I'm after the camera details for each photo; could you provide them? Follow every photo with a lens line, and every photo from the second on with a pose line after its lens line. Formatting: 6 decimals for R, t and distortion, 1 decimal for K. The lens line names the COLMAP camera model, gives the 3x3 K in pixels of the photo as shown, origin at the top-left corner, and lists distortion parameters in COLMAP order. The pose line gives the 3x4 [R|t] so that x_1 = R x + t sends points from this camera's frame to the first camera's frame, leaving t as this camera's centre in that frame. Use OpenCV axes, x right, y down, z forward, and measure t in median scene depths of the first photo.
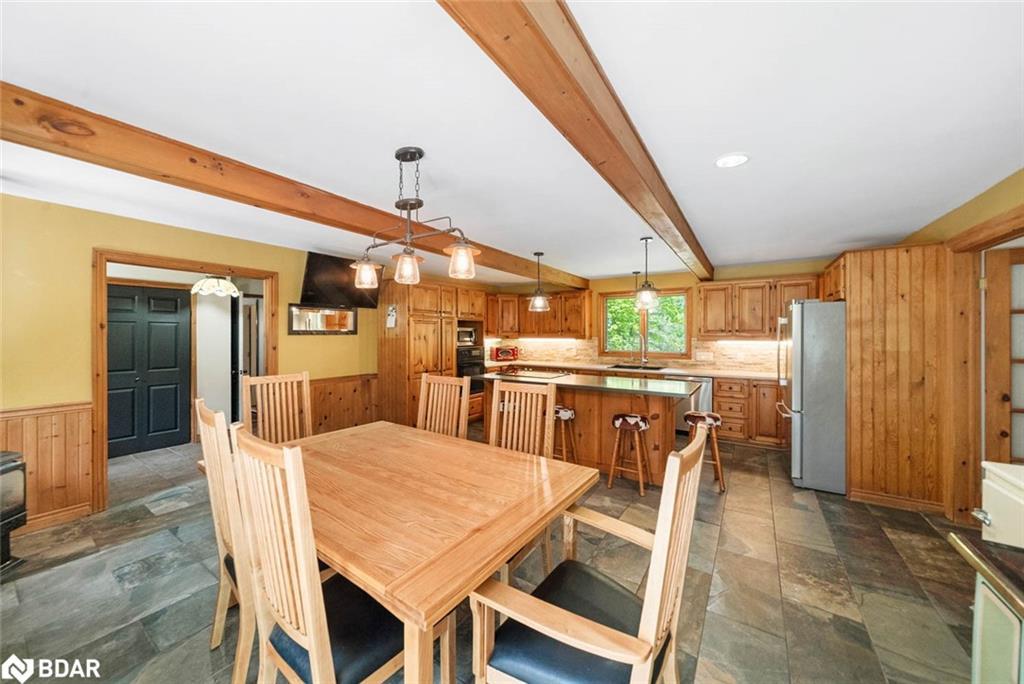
lens RADIAL K [[359.2, 0, 516.1], [0, 359.2, 344.8], [0, 0, 1]] dist [-0.007884, 0.000010]
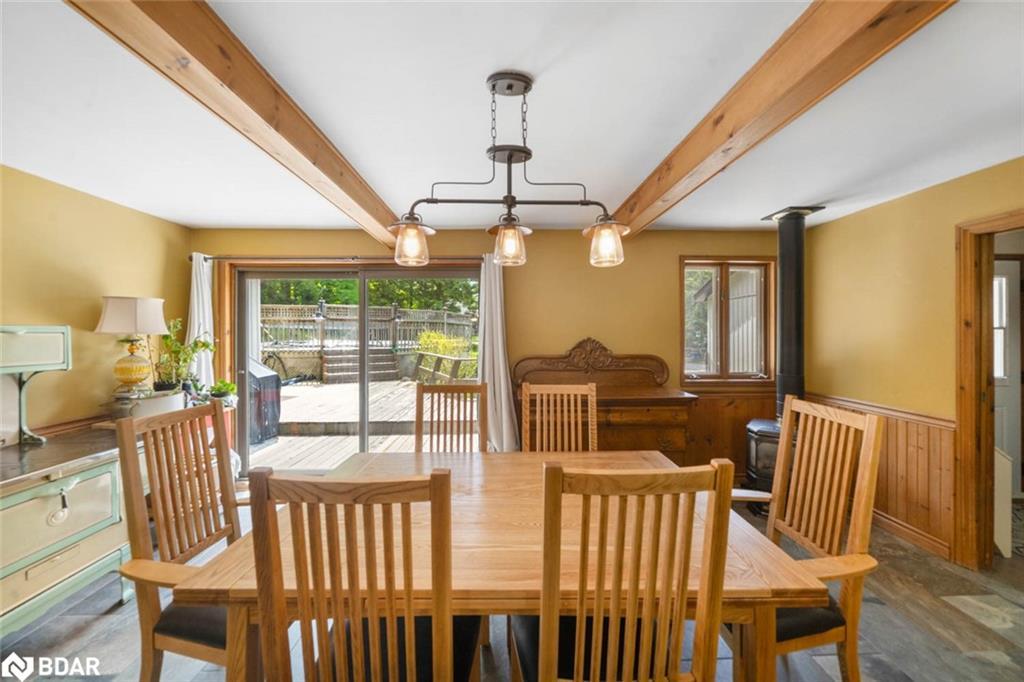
lens RADIAL K [[361.4, 0, 510.2], [0, 361.4, 336.6], [0, 0, 1]] dist [-0.006023, 0.000012]
pose [[-0.830373, 0.002475, -0.557202, 0.036175], [-0.016887, 0.999419, 0.029606, -0.017229], [0.556951, 0.033994, -0.829849, 0.580434]]
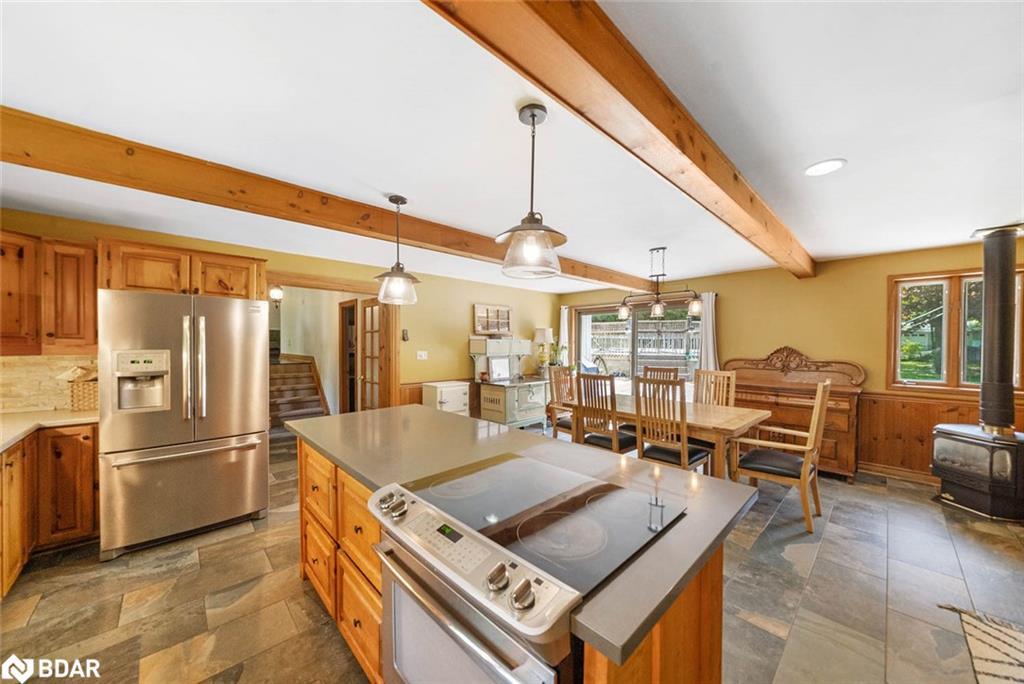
lens RADIAL K [[359.2, 0, 516.1], [0, 359.2, 344.8], [0, 0, 1]] dist [-0.007884, 0.000010]
pose [[-0.971925, -0.006220, 0.235208, -0.009366], [0.001553, 0.999459, 0.032846, -0.031411], [-0.235285, 0.032290, -0.971390, 1.112494]]
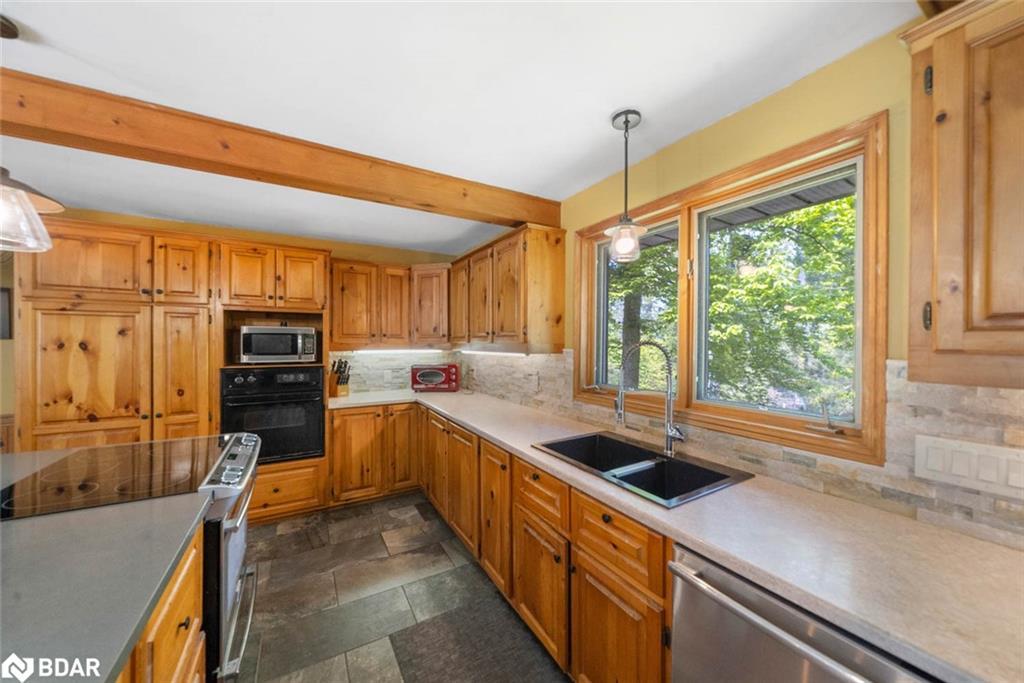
lens RADIAL K [[359.2, 0, 516.1], [0, 359.2, 344.3], [0, 0, 1]] dist [-0.007884, 0.000010]
pose [[0.893389, 0.006910, -0.449230, 0.424962], [-0.017887, 0.999636, -0.020197, -0.021018], [0.448927, 0.026079, 0.893188, 0.784823]]
